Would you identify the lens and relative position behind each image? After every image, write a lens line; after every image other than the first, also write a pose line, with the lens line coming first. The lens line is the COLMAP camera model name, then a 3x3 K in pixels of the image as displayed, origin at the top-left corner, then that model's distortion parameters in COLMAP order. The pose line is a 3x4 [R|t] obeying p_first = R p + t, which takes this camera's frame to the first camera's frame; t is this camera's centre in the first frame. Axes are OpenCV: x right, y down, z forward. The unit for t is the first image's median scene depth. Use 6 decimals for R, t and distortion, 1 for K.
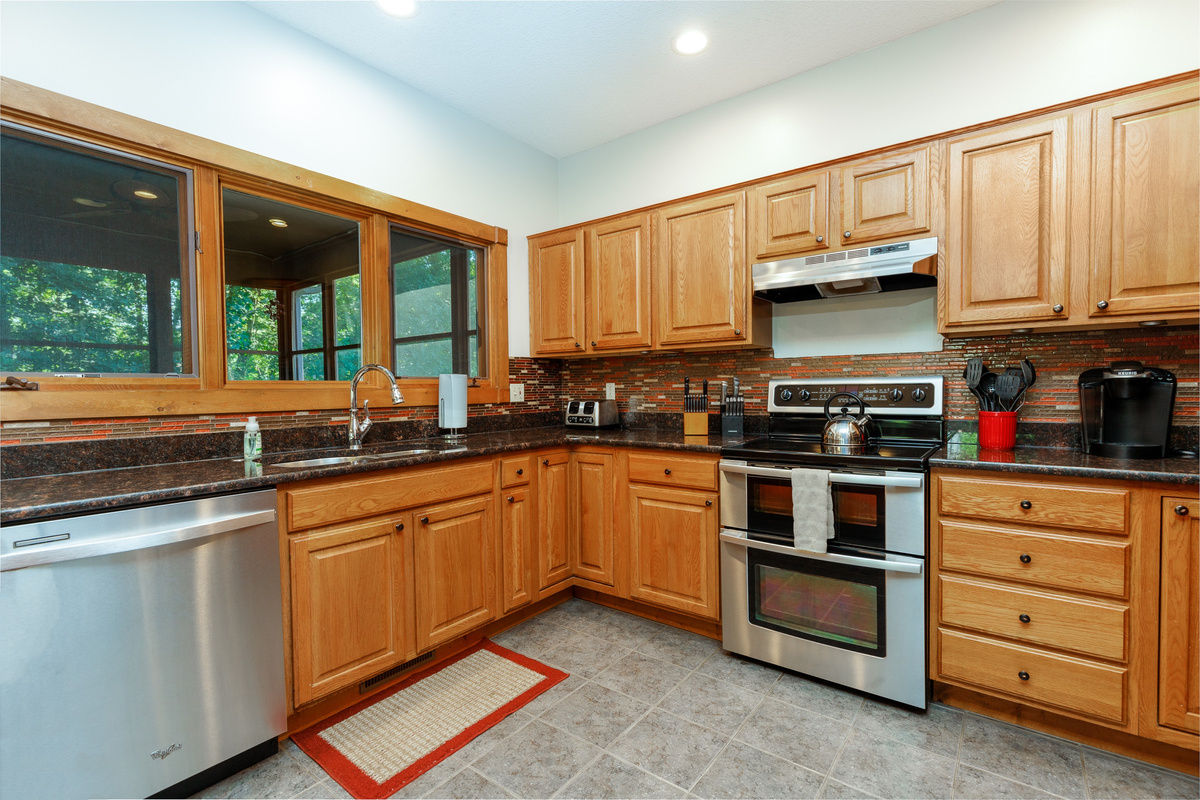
lens RADIAL K [[541.8, 0, 605.5], [0, 541.8, 403.1], [0, 0, 1]] dist [0.011450, -0.000749]
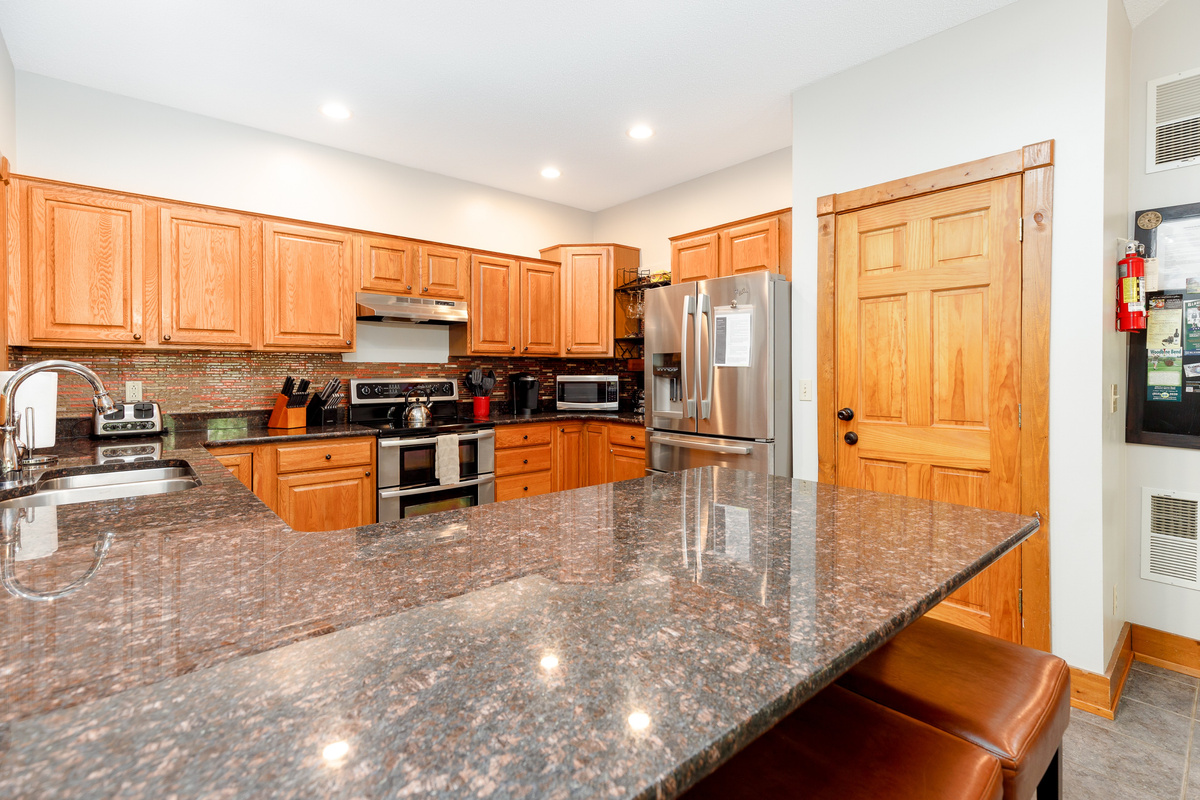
lens RADIAL K [[550.9, 0, 613.4], [0, 550.9, 375.1], [0, 0, 1]] dist [0.001272, -0.000222]
pose [[0.197473, 0.006018, 0.980290, -0.980800], [0.027696, 0.999548, -0.011716, -0.022497], [-0.979917, 0.029464, 0.197217, 0.140011]]
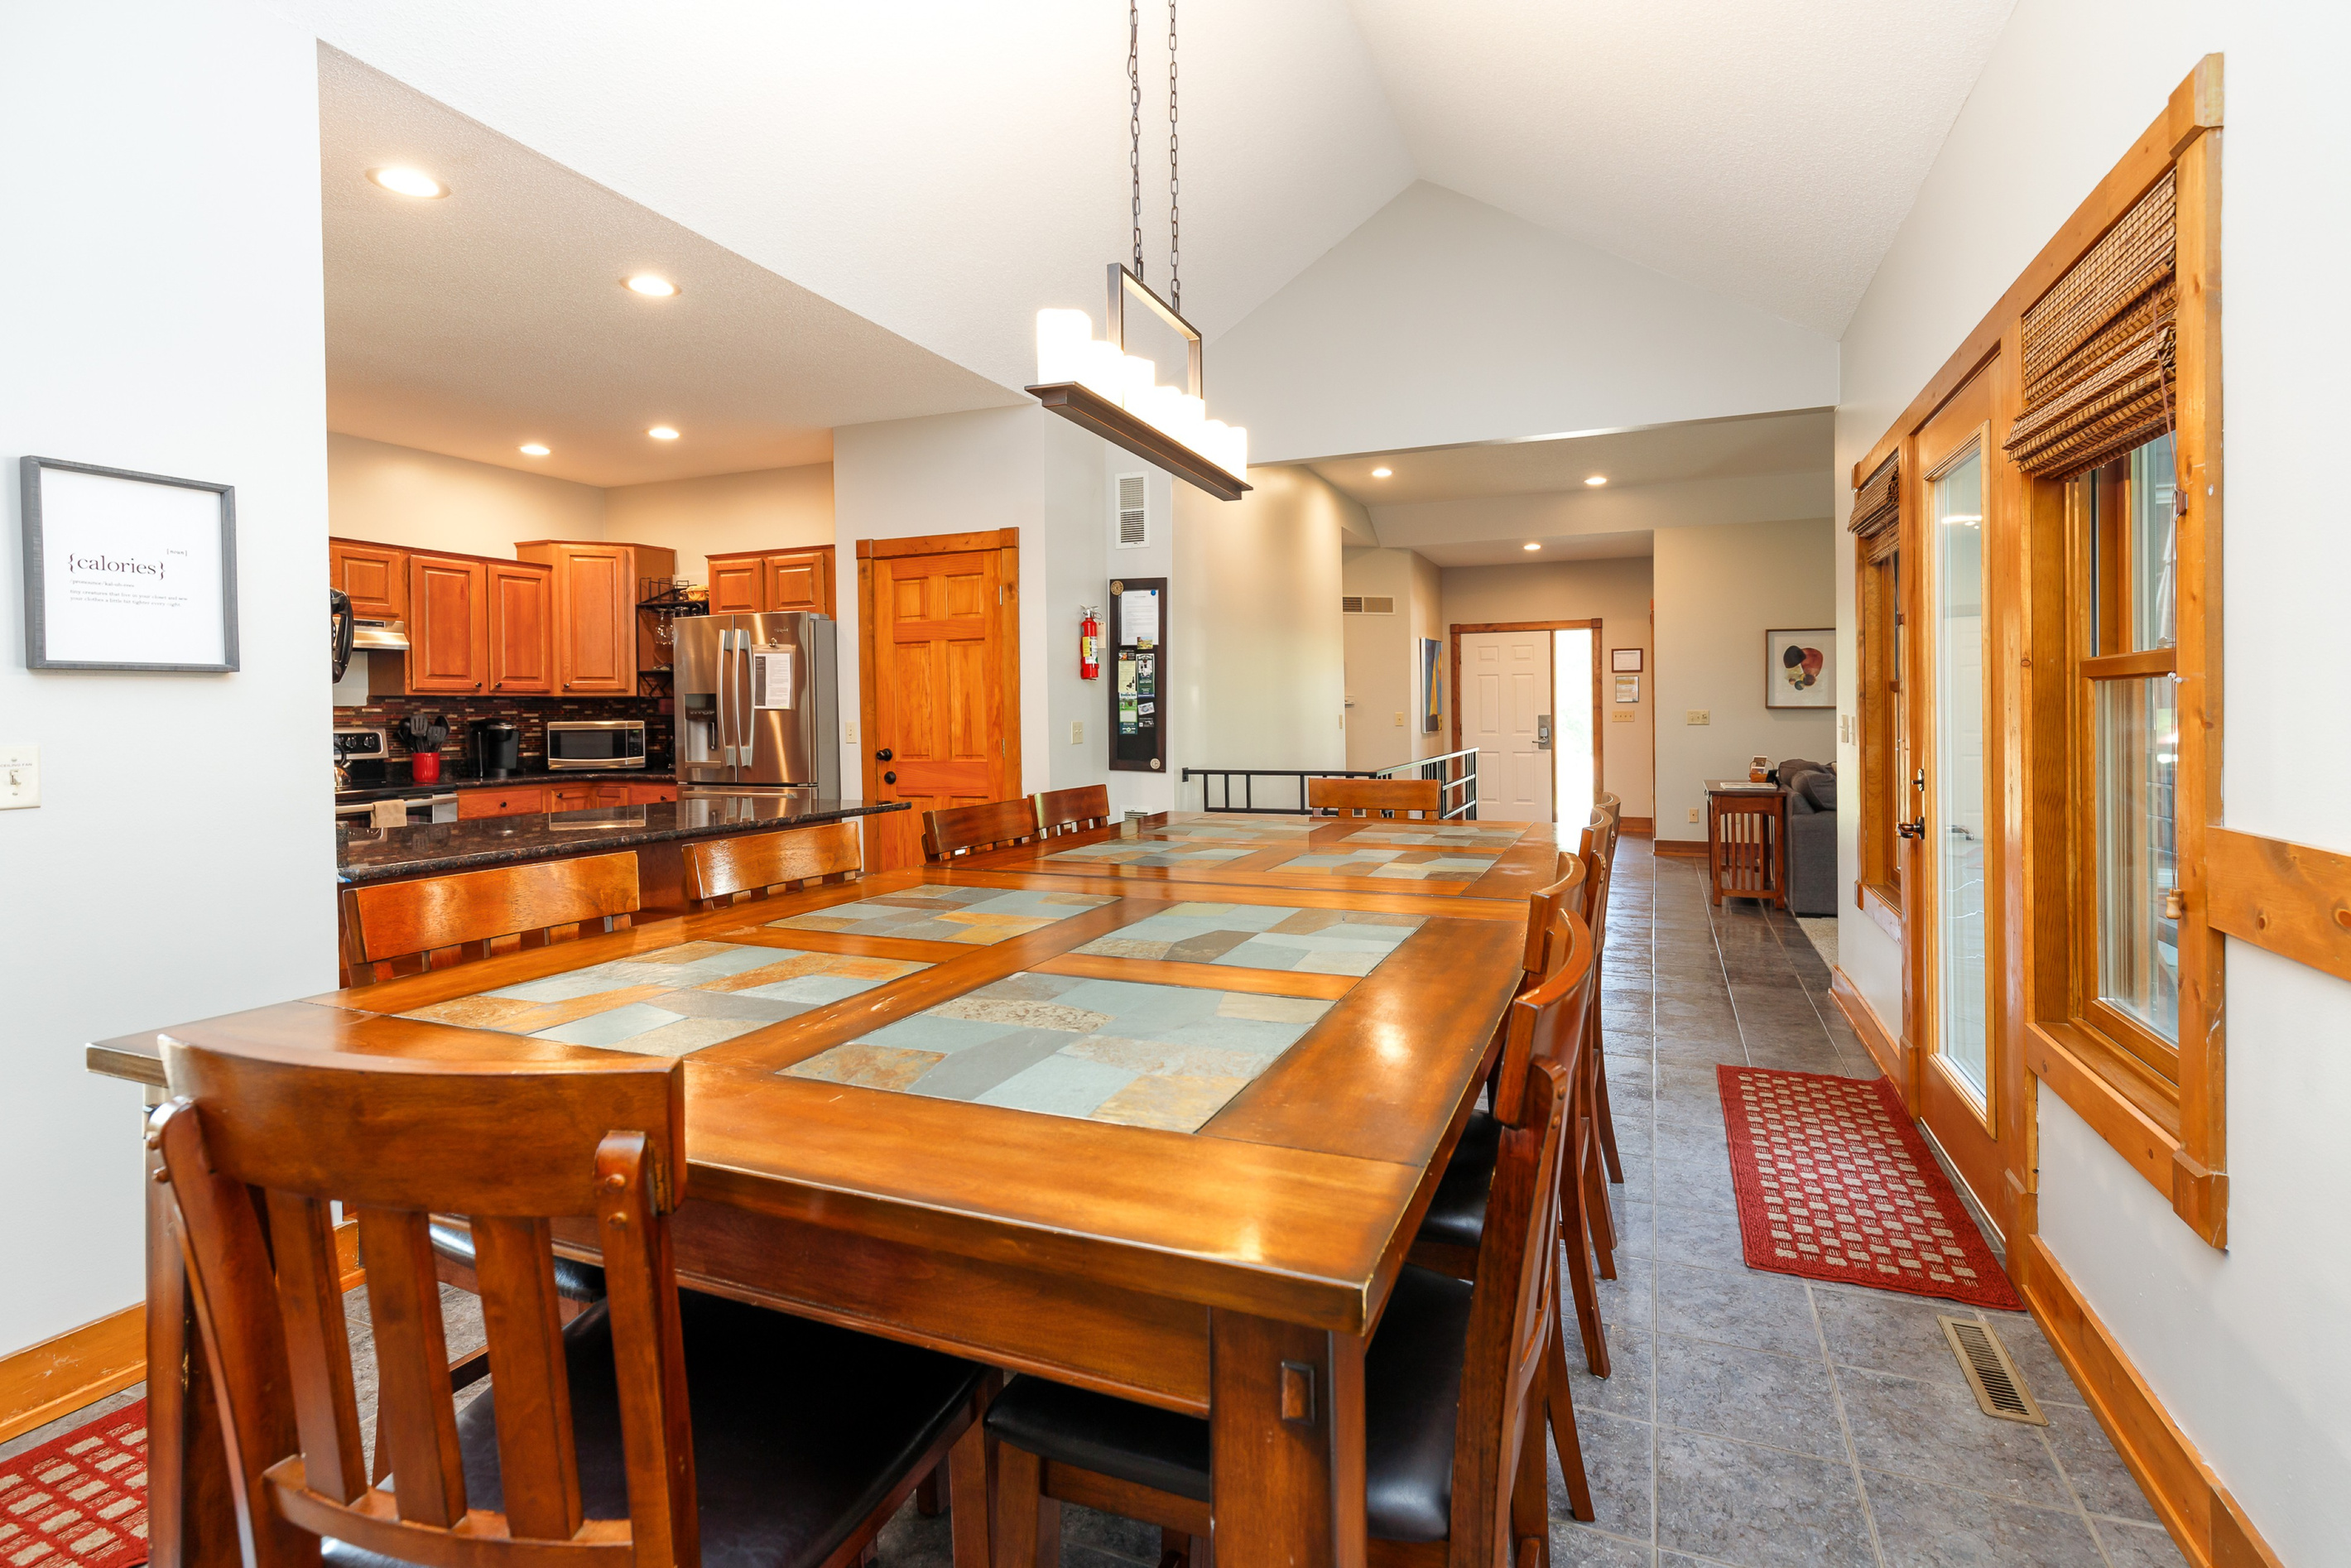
lens RADIAL K [[1096.2, 0, 1215.3], [0, 1096.2, 721.9], [0, 0, 1]] dist [0.000017, -0.000171]
pose [[-0.265221, 0.004217, 0.964178, -2.189187], [0.042838, 0.999055, 0.007414, 0.001217], [-0.963236, 0.043270, -0.265151, -0.160816]]
